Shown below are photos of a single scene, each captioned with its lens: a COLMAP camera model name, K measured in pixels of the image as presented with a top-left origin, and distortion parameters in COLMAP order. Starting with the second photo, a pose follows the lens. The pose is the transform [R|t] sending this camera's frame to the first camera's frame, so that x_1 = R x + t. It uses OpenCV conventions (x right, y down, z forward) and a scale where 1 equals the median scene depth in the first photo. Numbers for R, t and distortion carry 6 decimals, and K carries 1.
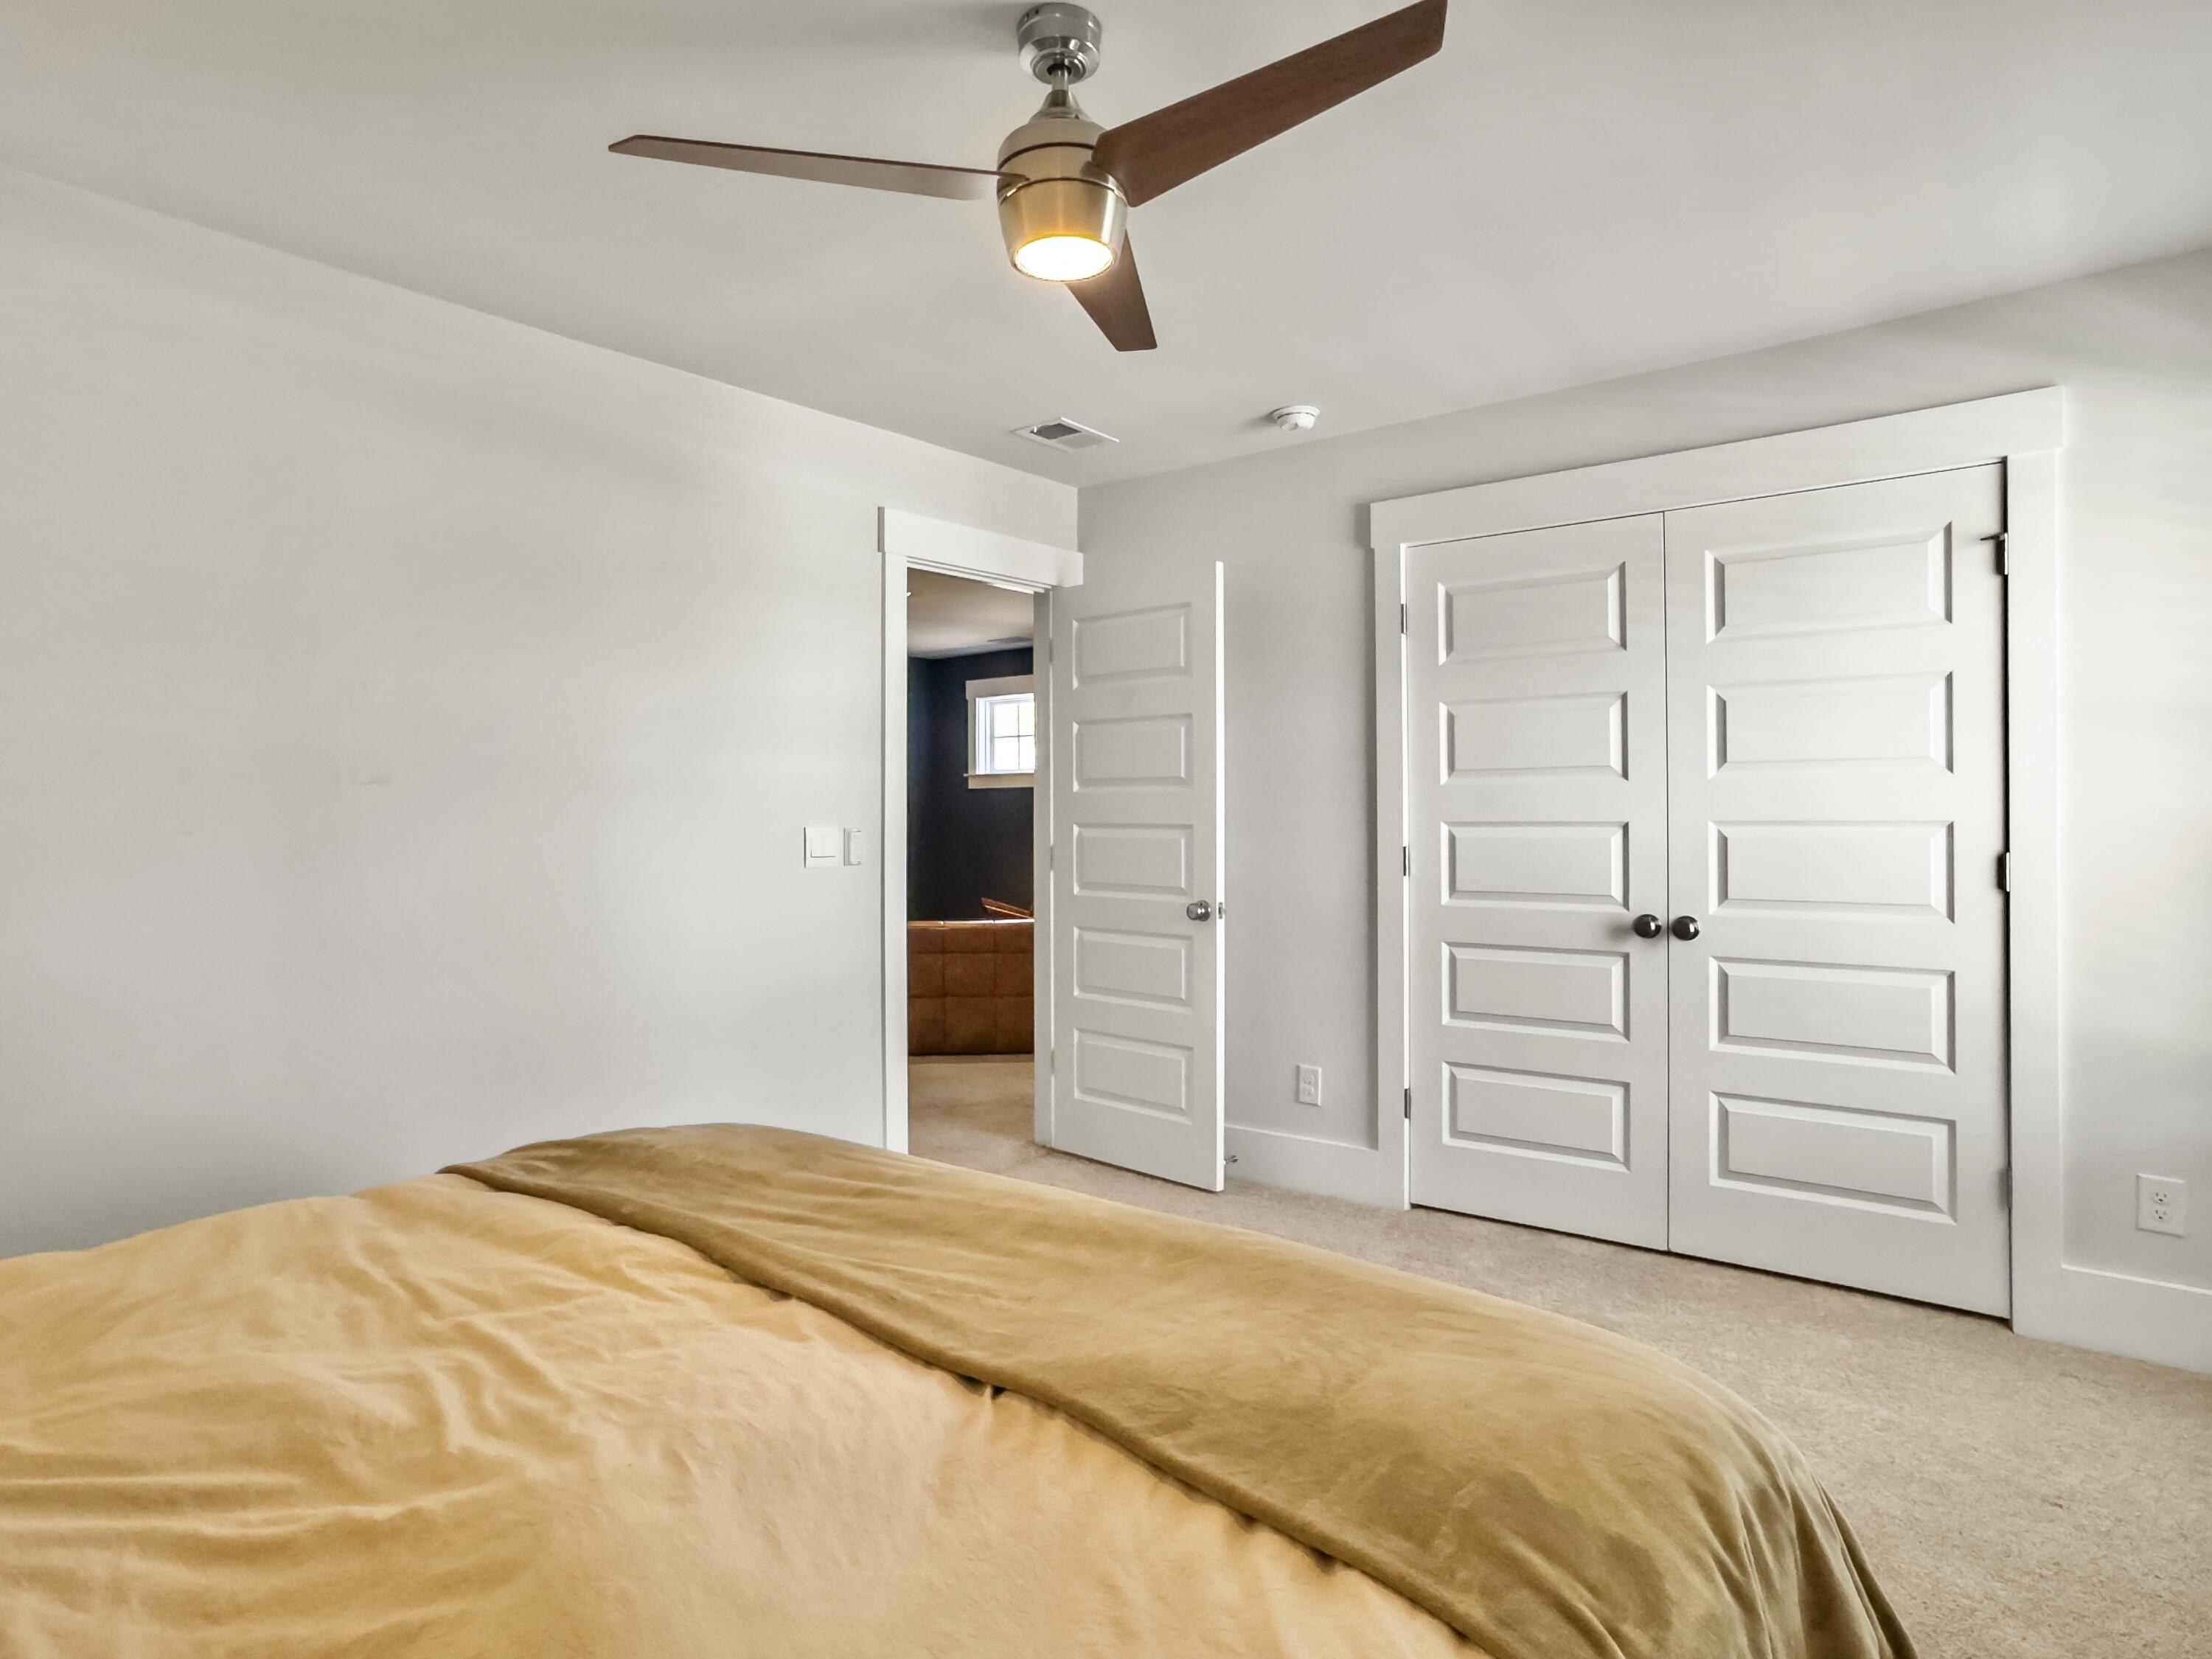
lens RADIAL K [[1256.7, 0, 1100.6], [0, 1256.7, 813.2], [0, 0, 1]] dist [-0.025521, 0.025396]
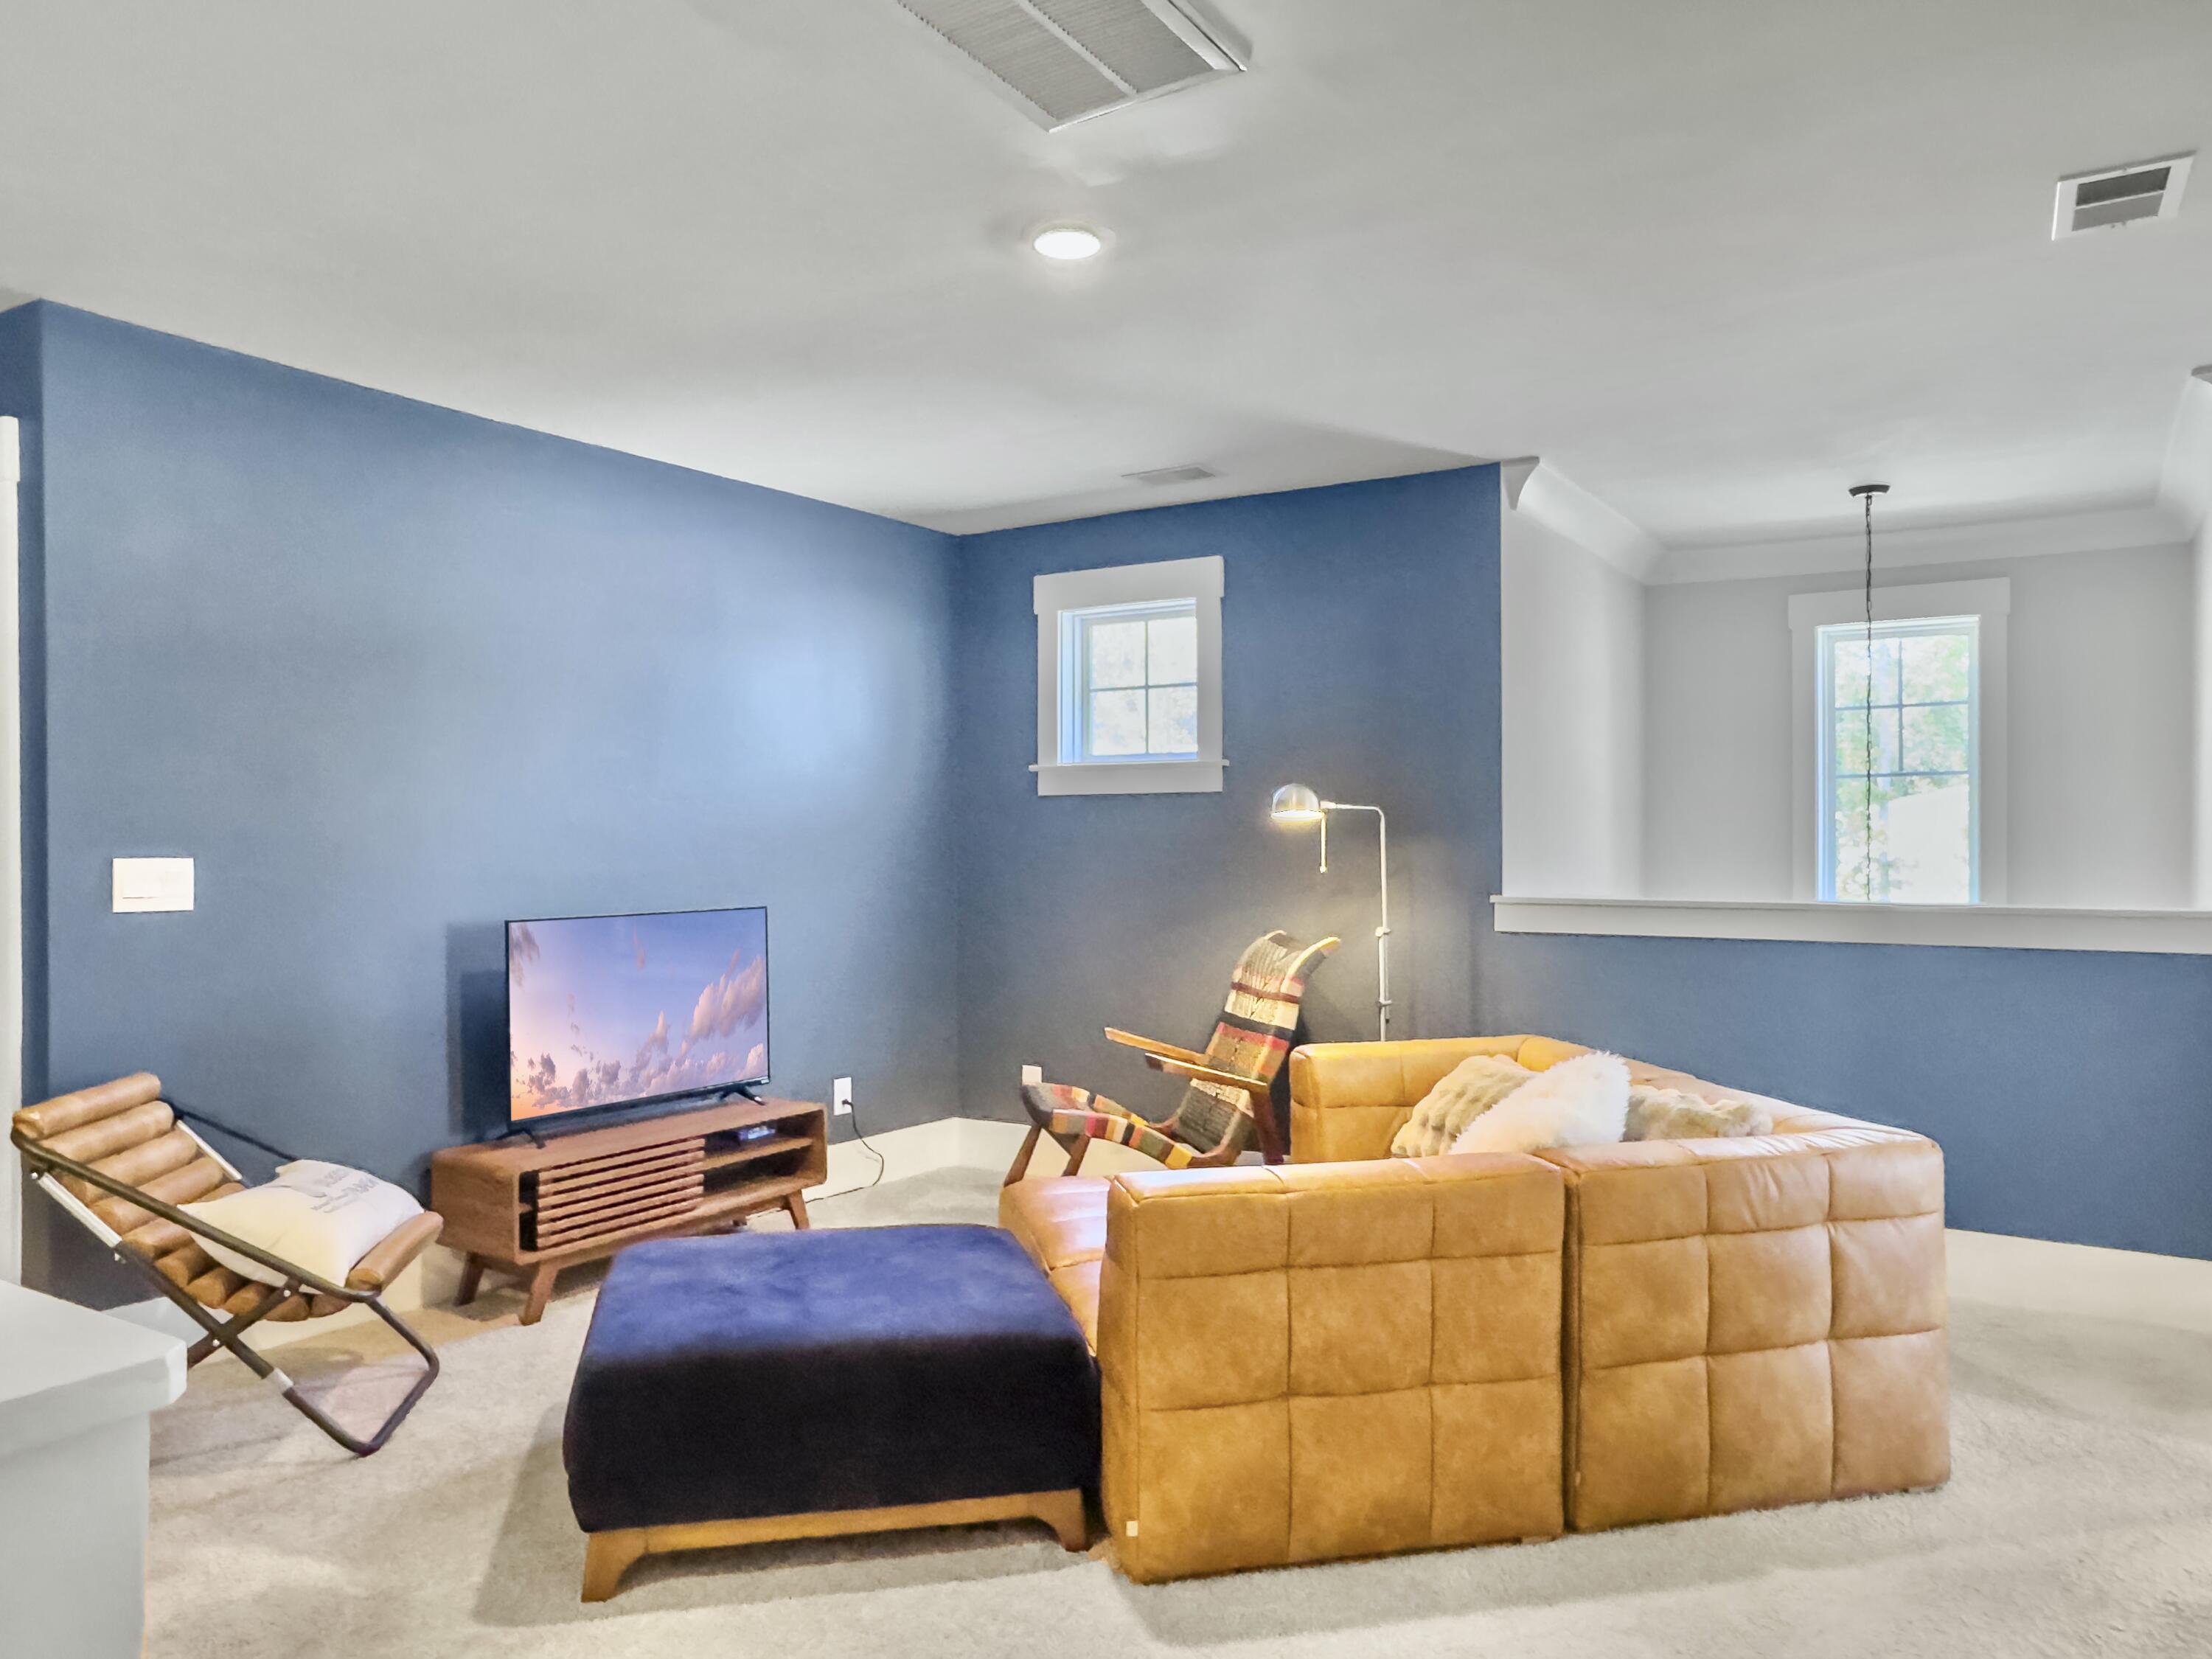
lens RADIAL K [[1549.5, 0, 1104.8], [0, 1549.5, 820.0], [0, 0, 1]] dist [-0.082657, 0.094505]
pose [[0.994973, 0.001252, 0.100137, -0.140548], [0.000446, 0.999857, -0.016932, 0.000543], [-0.100144, 0.016892, 0.994830, 0.394953]]
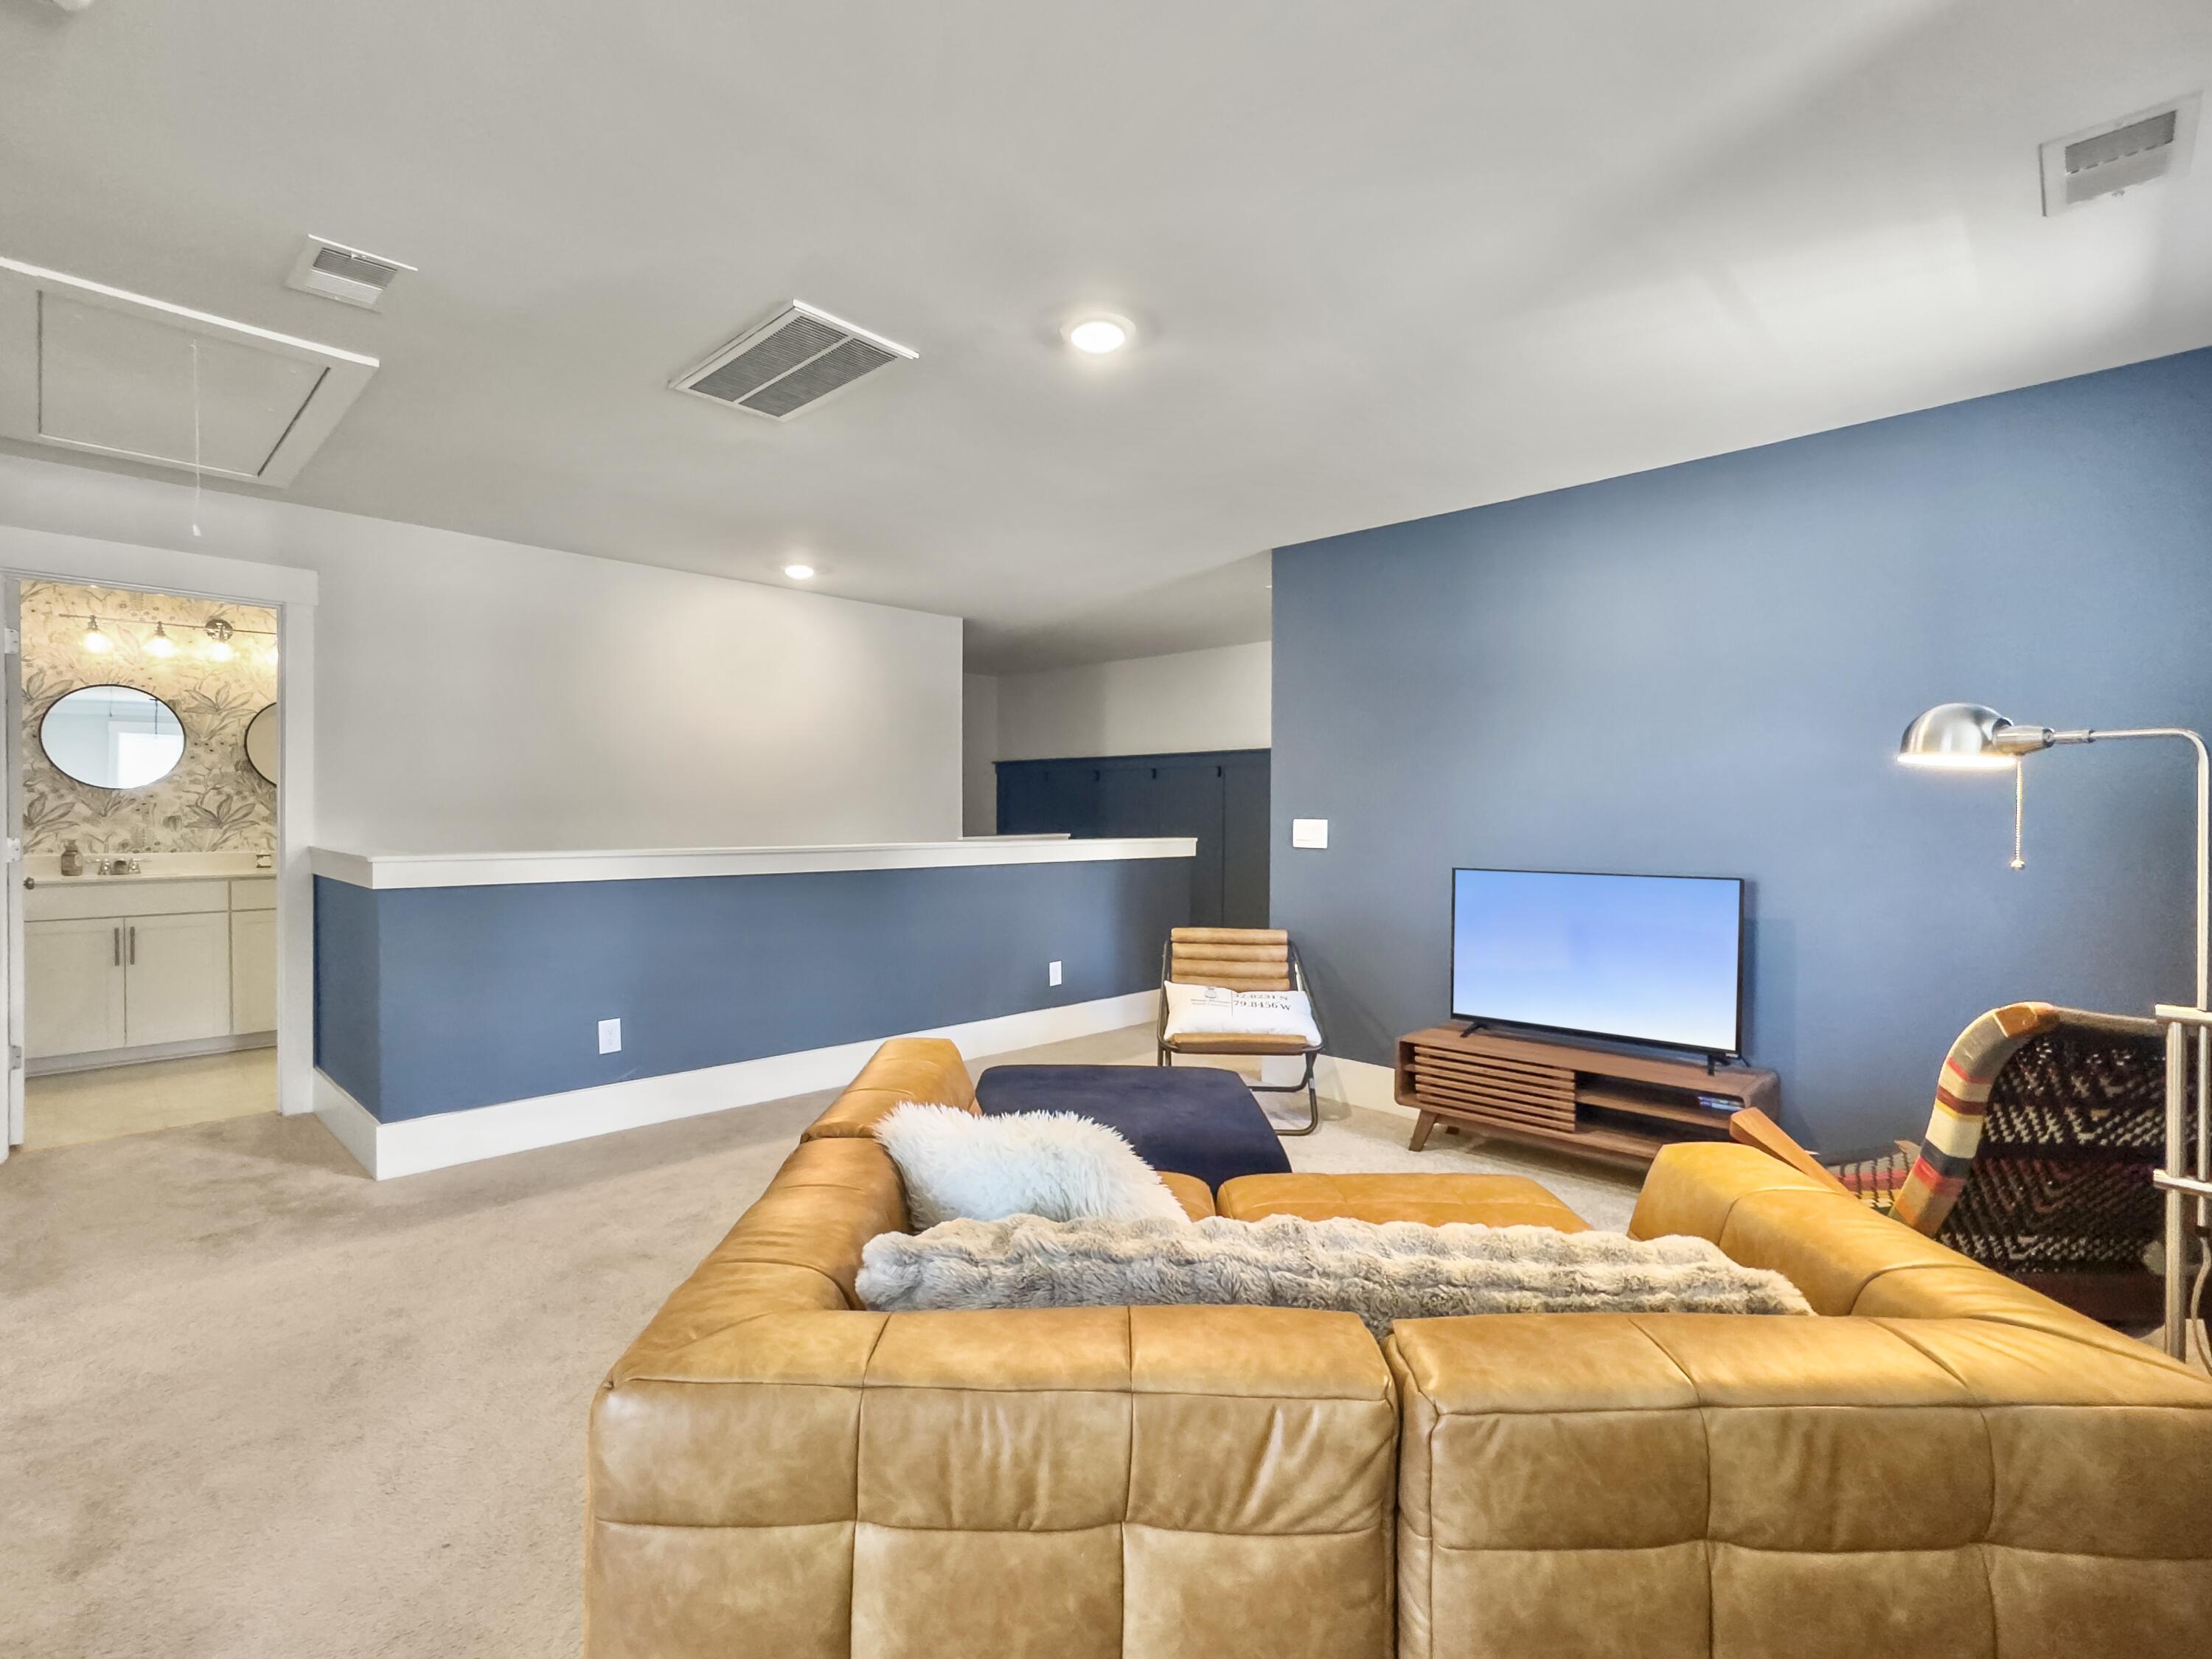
lens RADIAL K [[1020.7, 0, 1115.9], [0, 1020.7, 815.7], [0, 0, 1]] dist [-0.004178, -0.000285]
pose [[-0.087963, 0.003610, -0.996117, 0.145013], [-0.005721, 0.999975, 0.004130, 0.000069], [0.996107, 0.006062, -0.087940, 0.741473]]
